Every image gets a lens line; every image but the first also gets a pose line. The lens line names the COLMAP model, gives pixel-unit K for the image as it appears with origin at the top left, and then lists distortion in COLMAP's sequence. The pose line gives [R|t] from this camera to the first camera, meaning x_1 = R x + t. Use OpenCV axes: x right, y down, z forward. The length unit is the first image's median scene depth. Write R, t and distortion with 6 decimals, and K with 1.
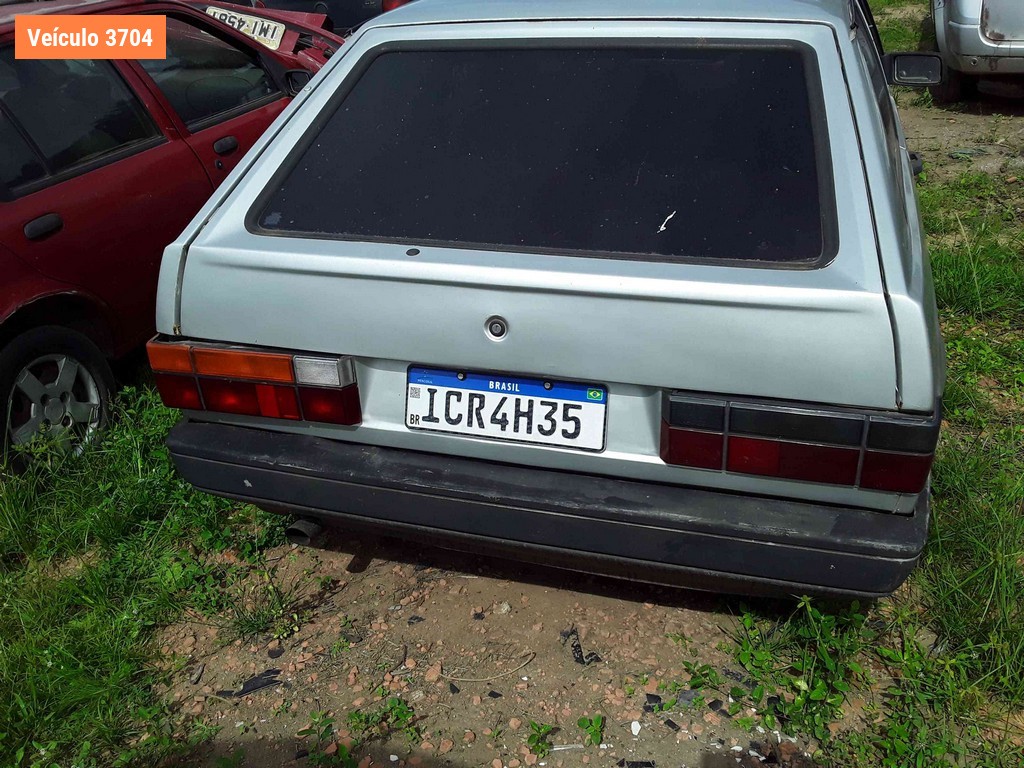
lens RADIAL K [[939.3, 0, 512.2], [0, 939.3, 368.0], [0, 0, 1]] dist [0.096867, -0.182821]
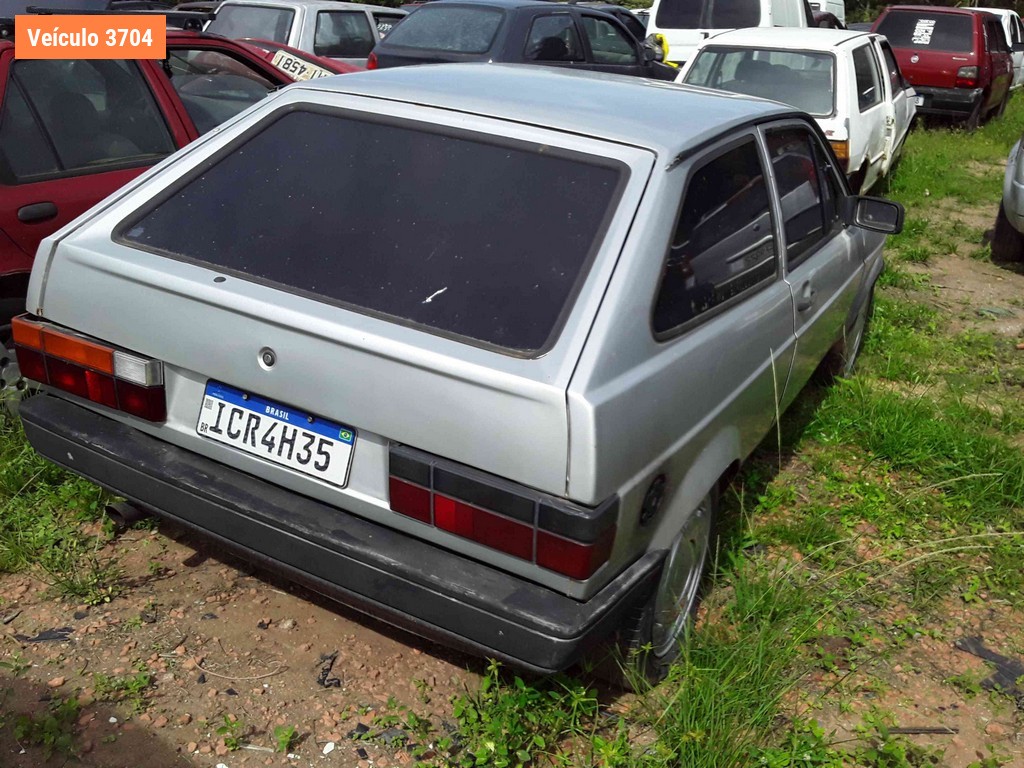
lens RADIAL K [[948.7, 0, 512.0], [0, 948.7, 384.0], [0, 0, 1]] dist [0.092962, -0.193614]
pose [[0.972263, 0.196852, -0.126307, 0.393308], [-0.204089, 0.977821, -0.047049, -0.017397], [0.114244, 0.071522, 0.990875, -0.087466]]
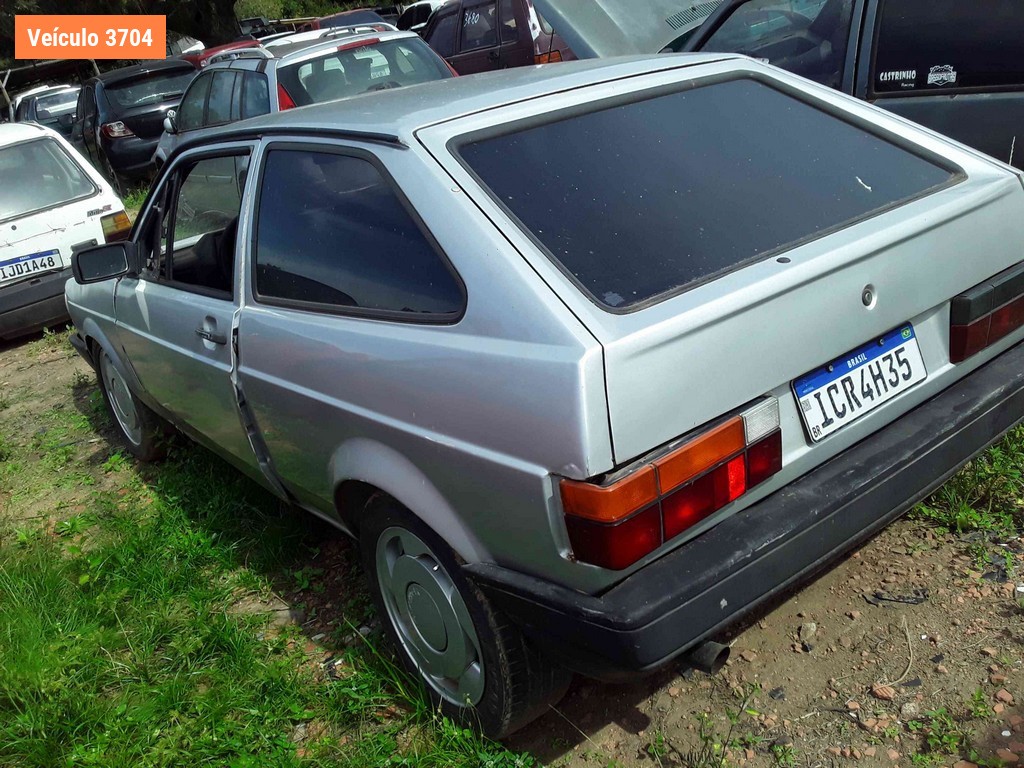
lens RADIAL K [[939.3, 0, 512.2], [0, 939.3, 368.0], [0, 0, 1]] dist [0.096867, -0.182821]
pose [[0.581077, -0.316967, 0.749588, -1.012047], [0.478802, 0.877923, 0.000070, -0.154739], [-0.658102, 0.358863, 0.661905, 0.553377]]
